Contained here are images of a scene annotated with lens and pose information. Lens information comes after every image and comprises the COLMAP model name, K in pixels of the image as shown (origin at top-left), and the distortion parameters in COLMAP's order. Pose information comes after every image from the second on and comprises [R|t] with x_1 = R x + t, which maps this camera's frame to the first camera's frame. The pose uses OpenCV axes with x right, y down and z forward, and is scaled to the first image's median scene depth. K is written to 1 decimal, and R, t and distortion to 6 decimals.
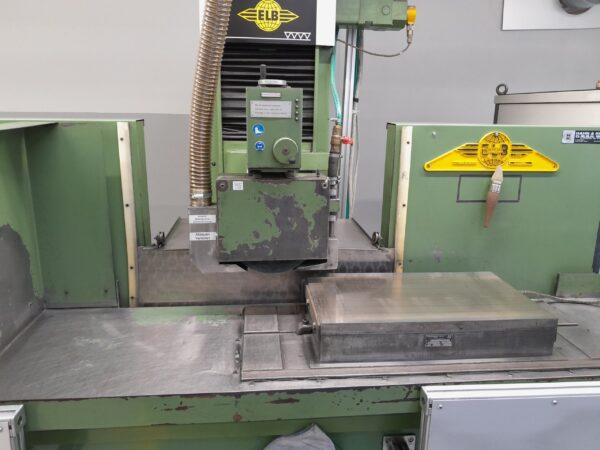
lens RADIAL K [[476.7, 0, 298.7], [0, 476.7, 215.8], [0, 0, 1]] dist [0.009383, -0.037629]
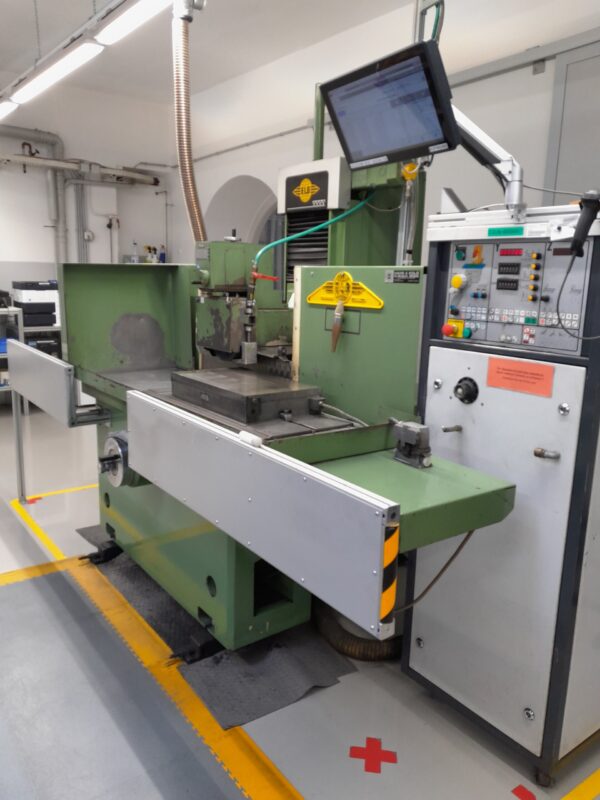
lens RADIAL K [[635.6, 0, 297.5], [0, 635.6, 403.6], [0, 0, 1]] dist [0.009383, -0.037629]
pose [[0.514433, 0.168697, -0.840773, 1.754628], [-0.200657, 0.976920, 0.073241, 0.052086], [0.833724, 0.131029, 0.536410, 0.095859]]
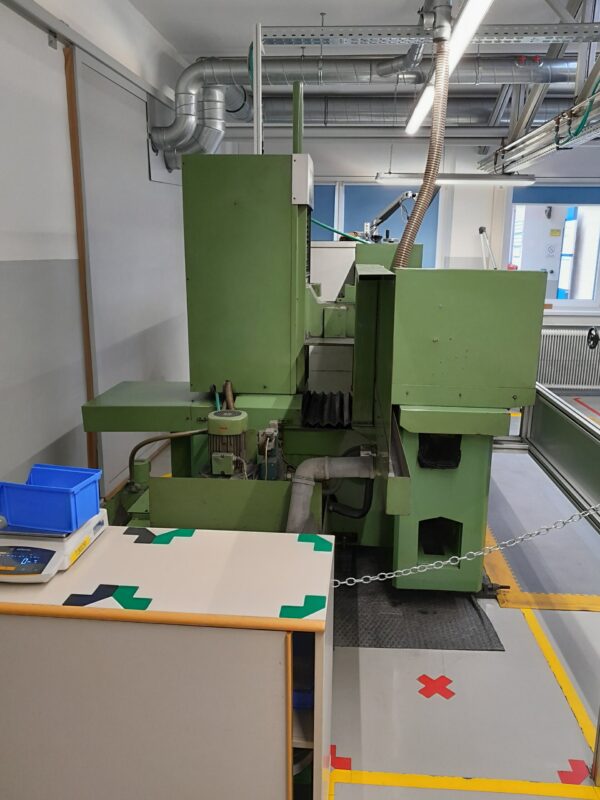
lens RADIAL K [[635.6, 0, 299.8], [0, 635.6, 404.0], [0, 0, 1]] dist [0.009383, -0.037629]
pose [[0.158371, -0.247743, 0.955794, -2.288651], [0.206193, 0.954966, 0.213363, -0.246598], [-0.965610, 0.163287, 0.202322, 0.854291]]
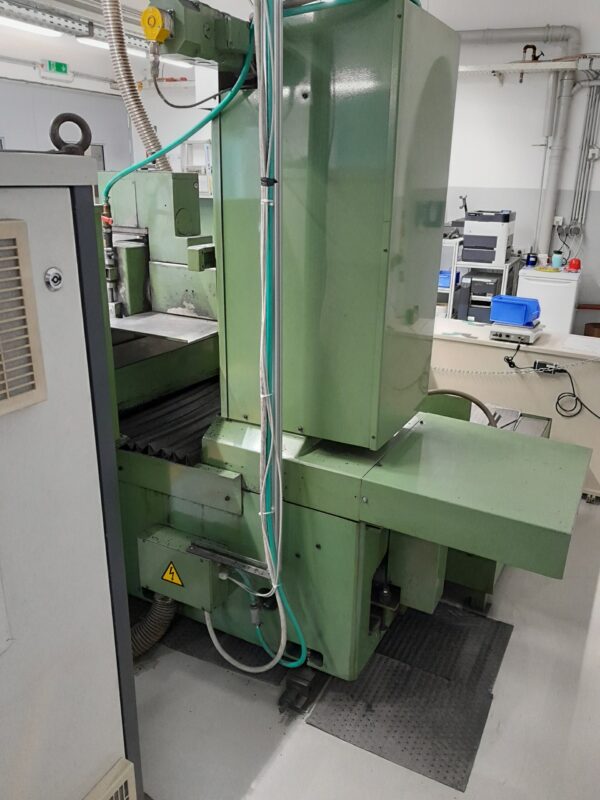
lens RADIAL K [[635.6, 0, 299.4], [0, 635.6, 397.3], [0, 0, 1]] dist [0.009383, -0.037629]
pose [[-0.565543, 0.245271, -0.787403, 0.993412], [-0.198352, 0.886276, 0.418534, -0.480494], [0.800510, 0.392882, -0.452578, 2.121816]]
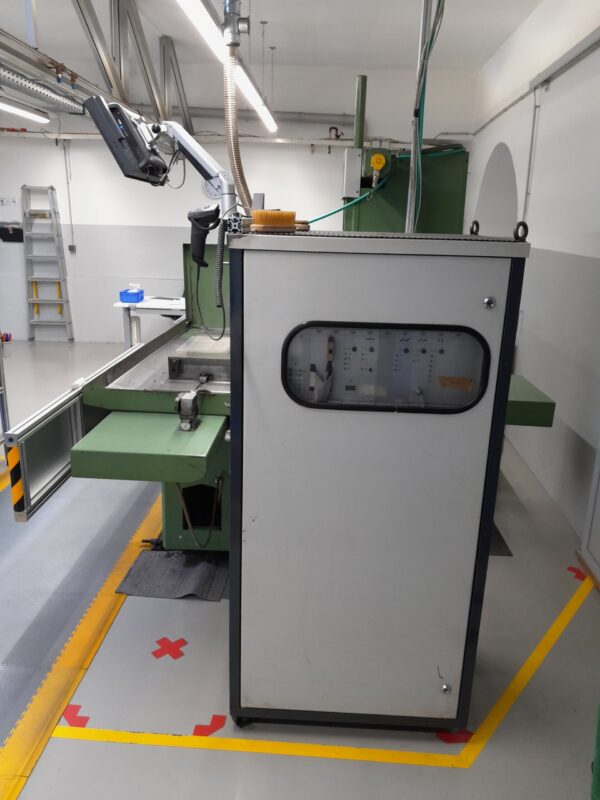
lens RADIAL K [[635.6, 0, 294.0], [0, 635.6, 399.8], [0, 0, 1]] dist [0.009383, -0.037629]
pose [[-0.145842, 0.251262, -0.956869, 2.263726], [-0.233927, 0.931024, 0.280129, -0.343426], [0.961253, 0.264692, -0.077005, 1.349446]]
